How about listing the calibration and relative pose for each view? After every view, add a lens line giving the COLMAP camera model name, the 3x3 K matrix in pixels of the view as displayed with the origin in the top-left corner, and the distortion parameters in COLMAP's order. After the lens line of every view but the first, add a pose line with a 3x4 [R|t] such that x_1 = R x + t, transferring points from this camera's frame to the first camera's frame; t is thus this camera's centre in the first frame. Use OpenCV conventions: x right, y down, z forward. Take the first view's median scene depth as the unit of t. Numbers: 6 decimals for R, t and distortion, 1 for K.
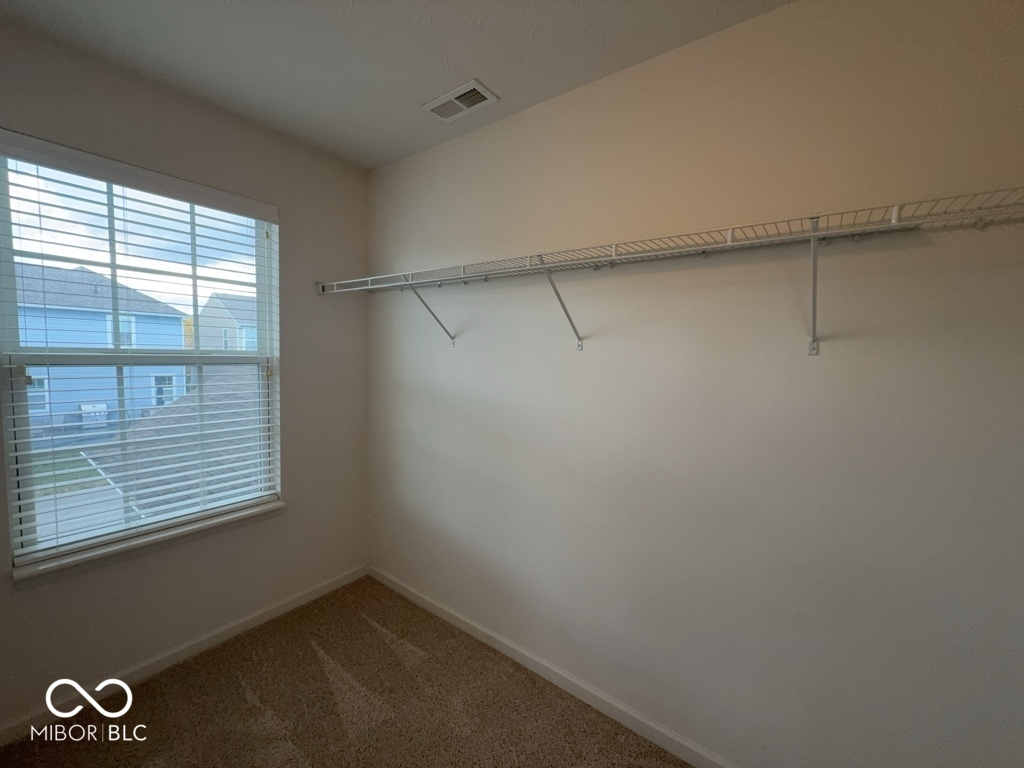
lens RADIAL K [[410.5, 0, 506.4], [0, 410.5, 393.4], [0, 0, 1]] dist [0.003548, 0.000234]
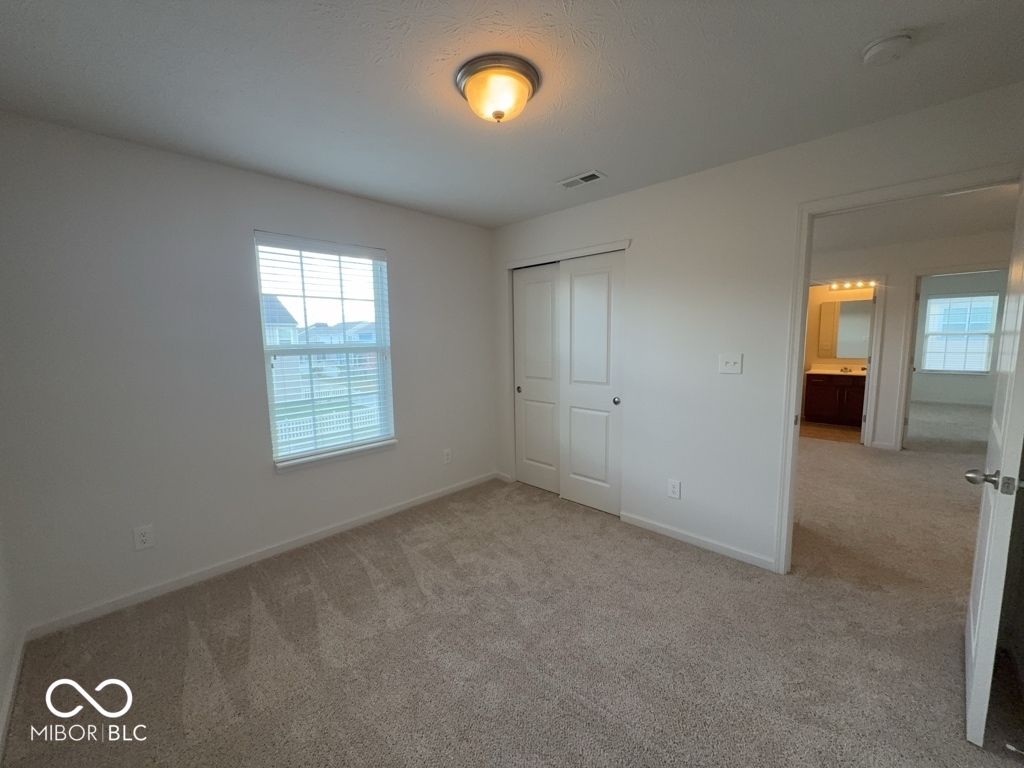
lens RADIAL K [[410.5, 0, 512.2], [0, 410.5, 388.1], [0, 0, 1]] dist [0.003548, 0.000234]
pose [[0.992386, -0.029896, -0.119480, 0.099301], [0.033793, 0.998956, 0.030727, 0.042406], [0.118437, -0.034531, 0.992361, -0.544048]]
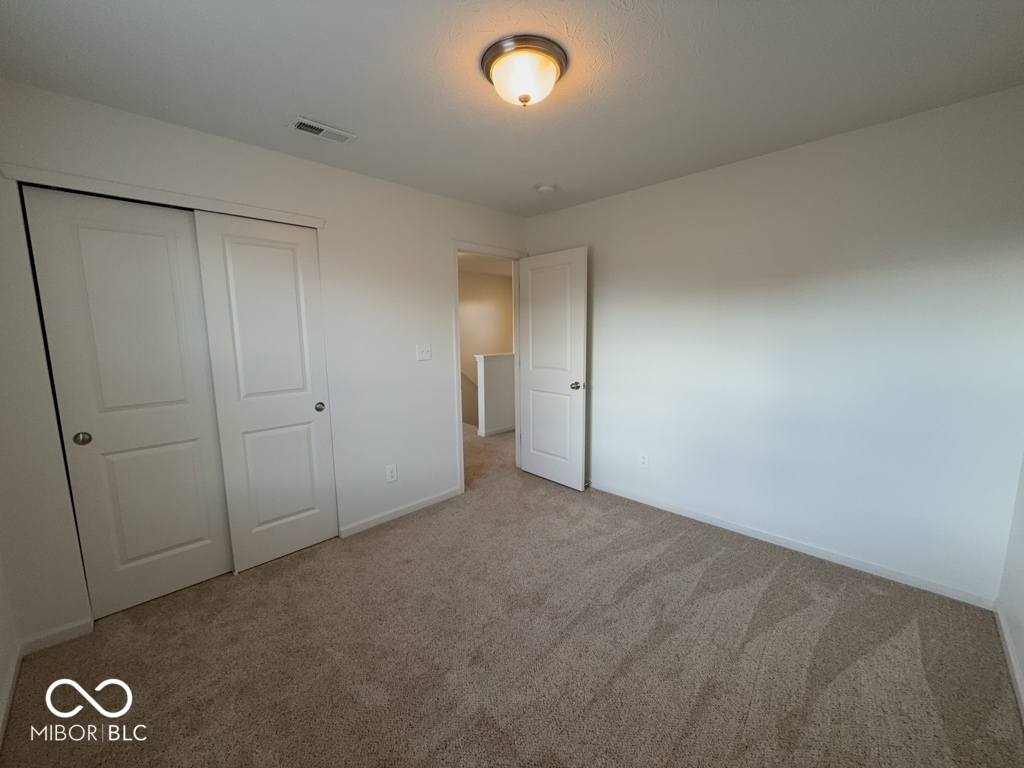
lens RADIAL K [[410.5, 0, 507.3], [0, 410.5, 389.4], [0, 0, 1]] dist [0.003548, 0.000234]
pose [[0.122111, -0.176830, 0.976637, -0.955699], [0.106971, 0.980614, 0.164175, -0.059949], [-0.986735, 0.084424, 0.138659, 0.305815]]
